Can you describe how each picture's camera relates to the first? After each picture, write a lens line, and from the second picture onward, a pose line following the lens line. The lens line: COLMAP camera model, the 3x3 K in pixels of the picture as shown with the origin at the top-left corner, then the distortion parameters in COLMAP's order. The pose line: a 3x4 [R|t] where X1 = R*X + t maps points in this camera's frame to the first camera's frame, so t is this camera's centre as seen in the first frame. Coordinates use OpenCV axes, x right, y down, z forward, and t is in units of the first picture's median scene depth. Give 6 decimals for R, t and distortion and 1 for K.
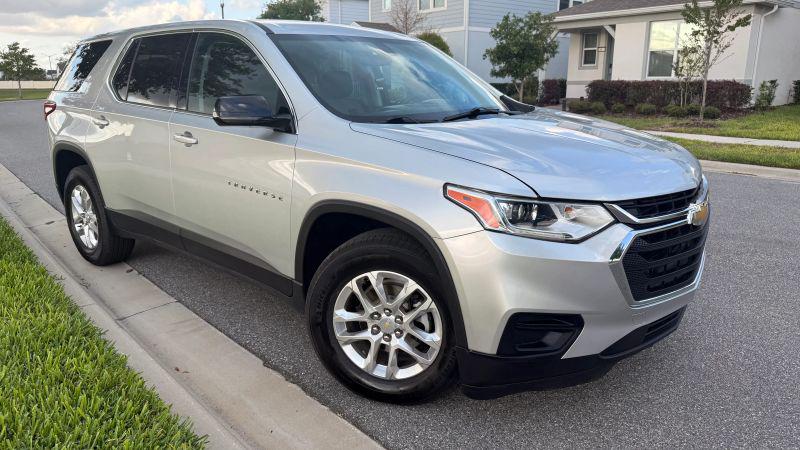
lens RADIAL K [[622.8, 0, 403.4], [0, 622.8, 230.2], [0, 0, 1]] dist [0.059378, -0.002576]
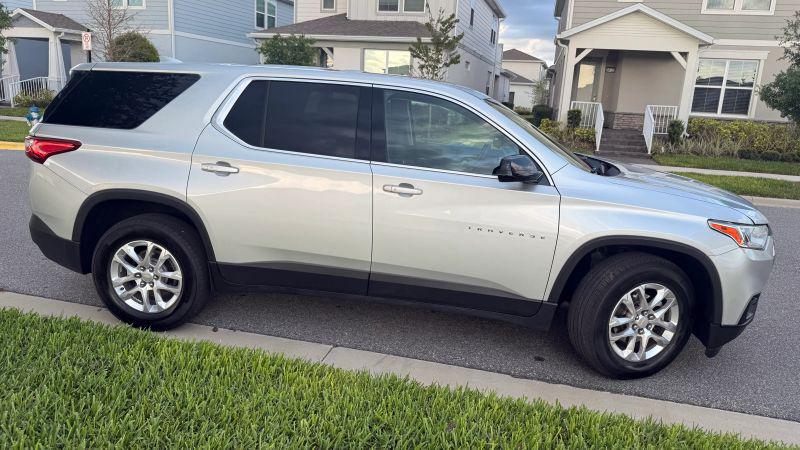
lens RADIAL K [[622.8, 0, 403.4], [0, 622.8, 230.2], [0, 0, 1]] dist [0.059378, -0.002576]
pose [[0.810335, -0.088995, 0.579170, -1.389060], [0.087514, 0.995695, 0.030555, -0.157380], [-0.579396, 0.025926, 0.814634, 0.183225]]
